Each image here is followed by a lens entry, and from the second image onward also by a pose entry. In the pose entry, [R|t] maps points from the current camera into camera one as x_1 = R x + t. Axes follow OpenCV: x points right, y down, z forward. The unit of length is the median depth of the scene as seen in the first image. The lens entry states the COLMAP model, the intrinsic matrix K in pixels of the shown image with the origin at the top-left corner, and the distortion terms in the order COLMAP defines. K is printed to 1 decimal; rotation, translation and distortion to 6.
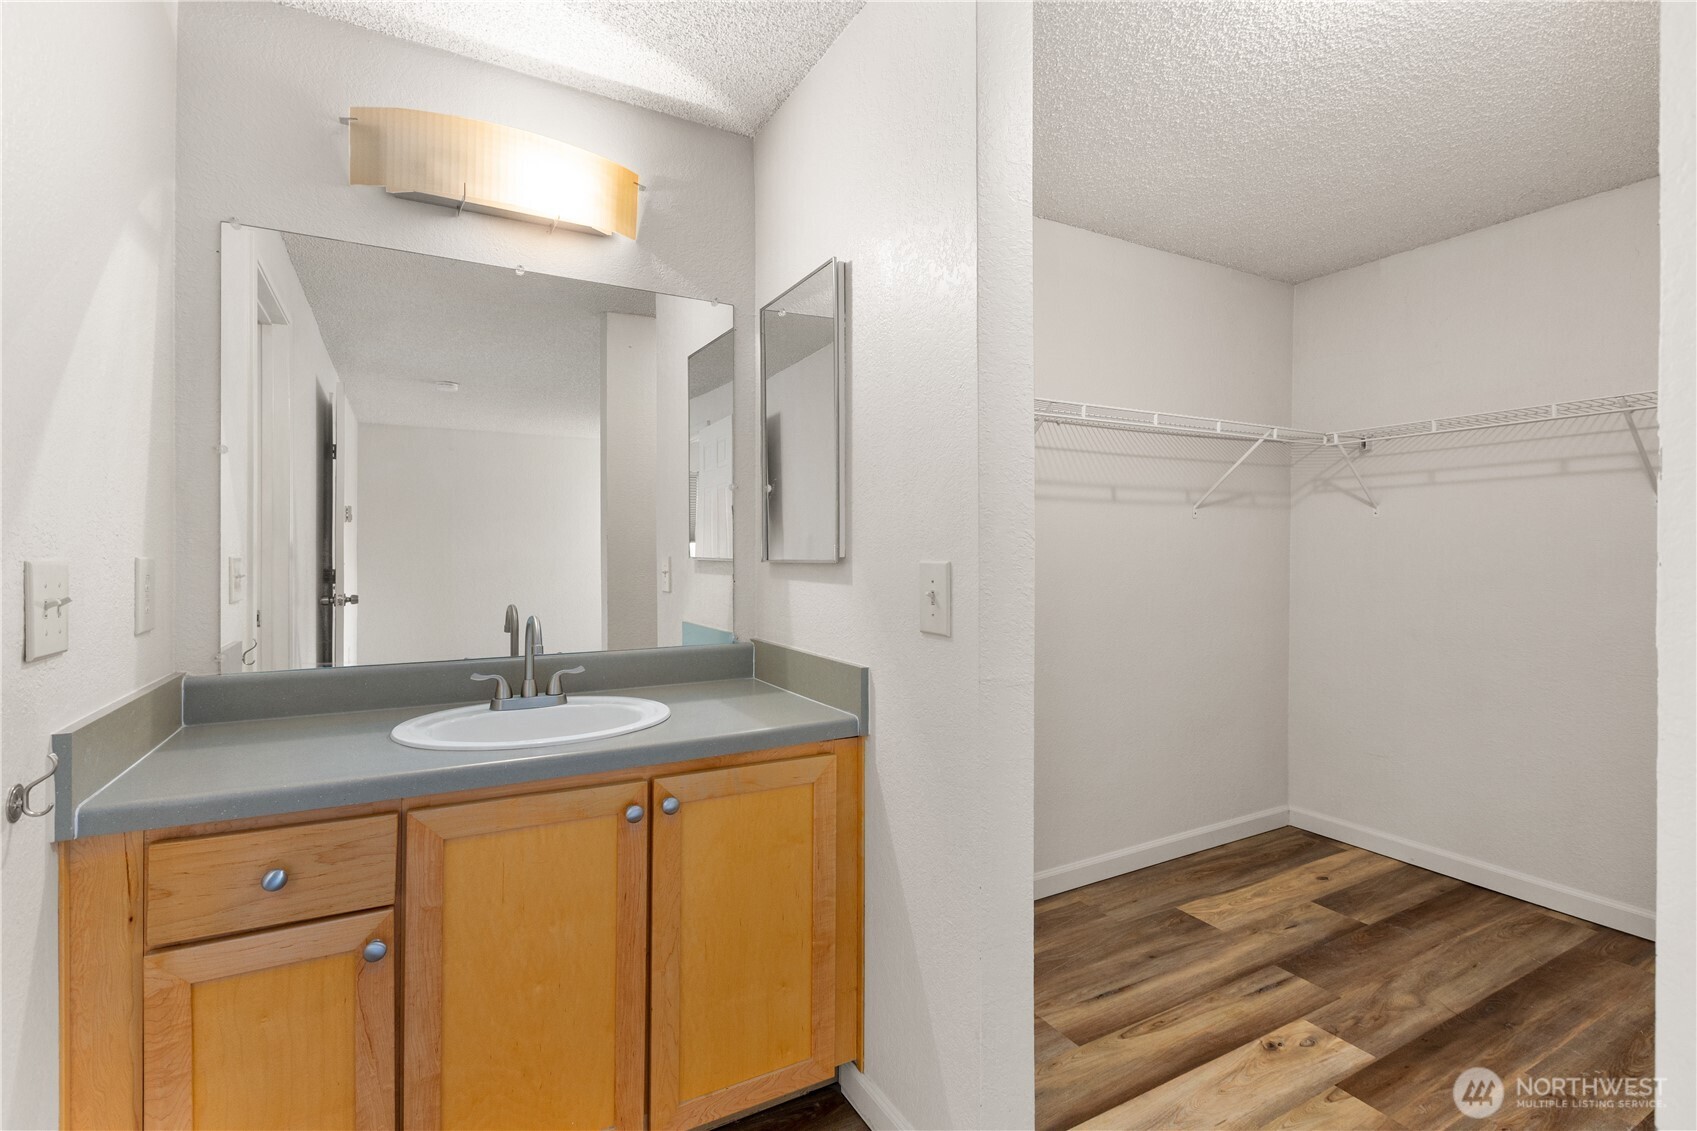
lens RADIAL K [[758.1, 0, 811.5], [0, 758.1, 551.2], [0, 0, 1]] dist [0.001450, -0.001306]
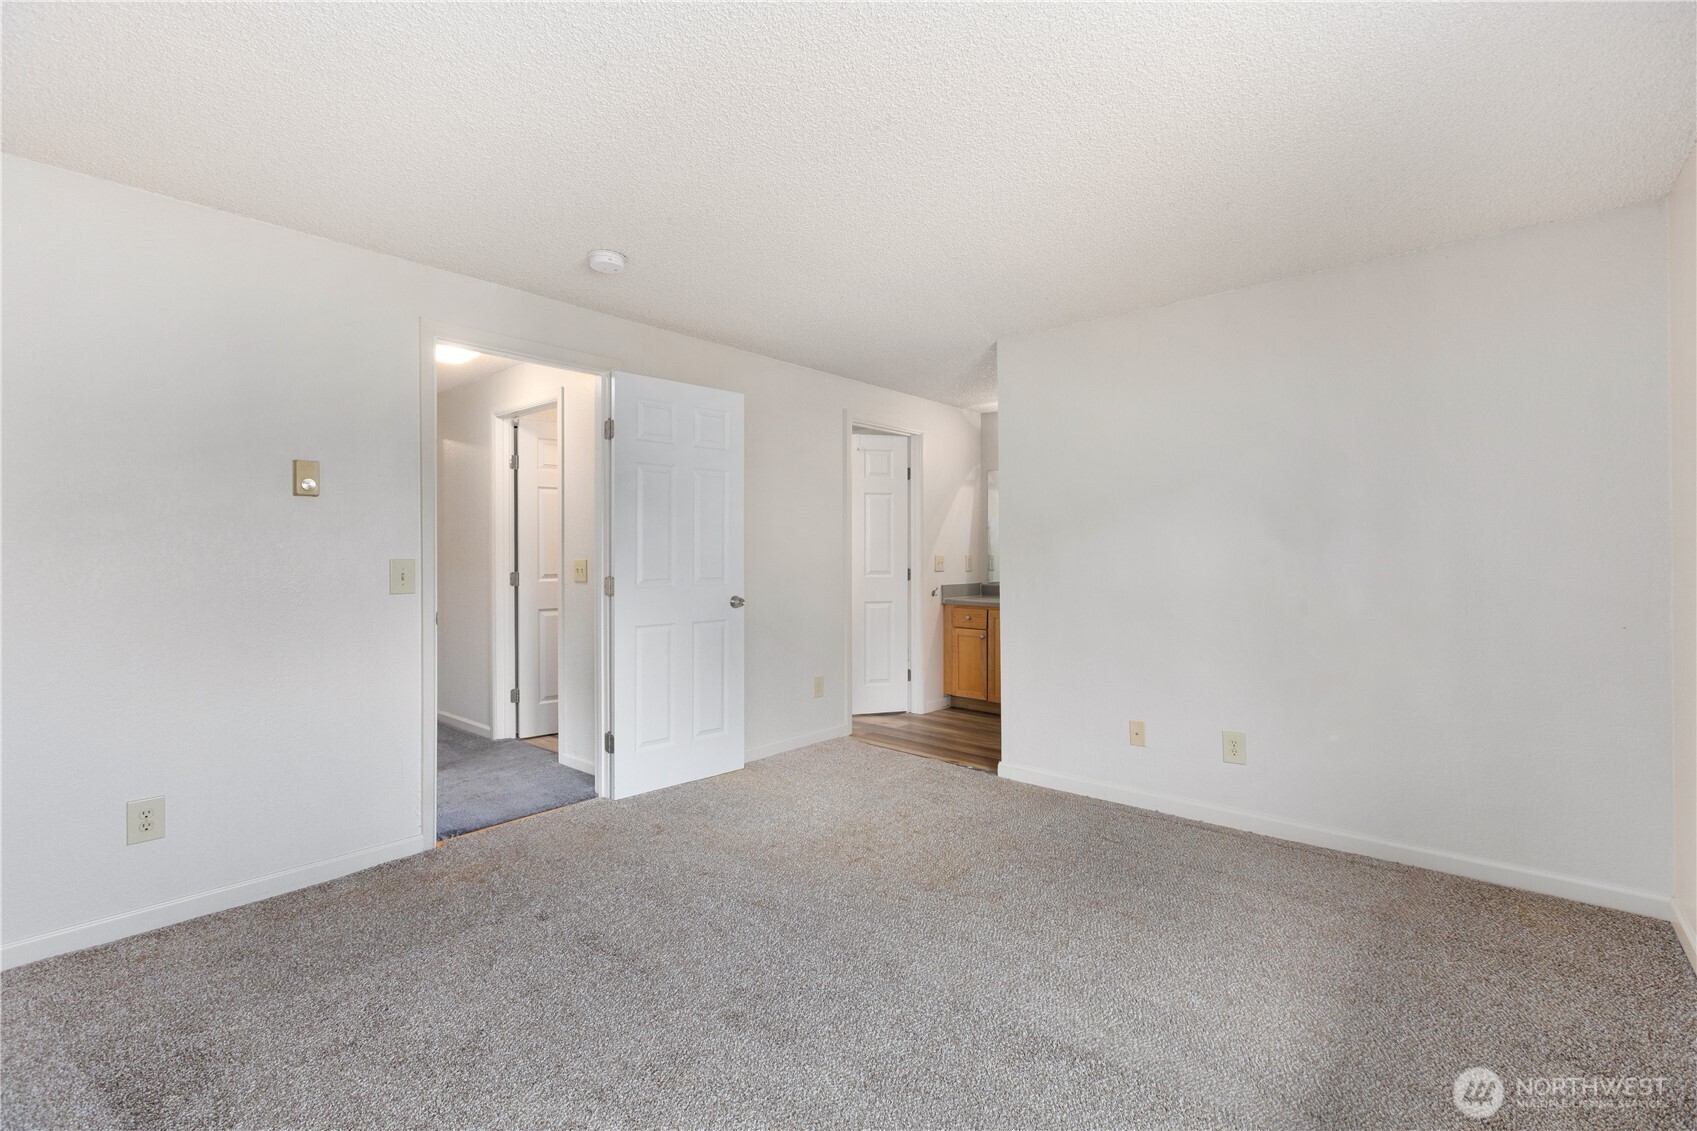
lens RADIAL K [[758.7, 0, 844.8], [0, 758.7, 555.7], [0, 0, 1]] dist [0.000317, -0.000009]
pose [[0.341383, 0.005551, -0.939908, 3.039091], [0.002163, 0.999975, 0.006692, -0.013521], [0.939922, -0.004317, 0.341363, -1.205244]]
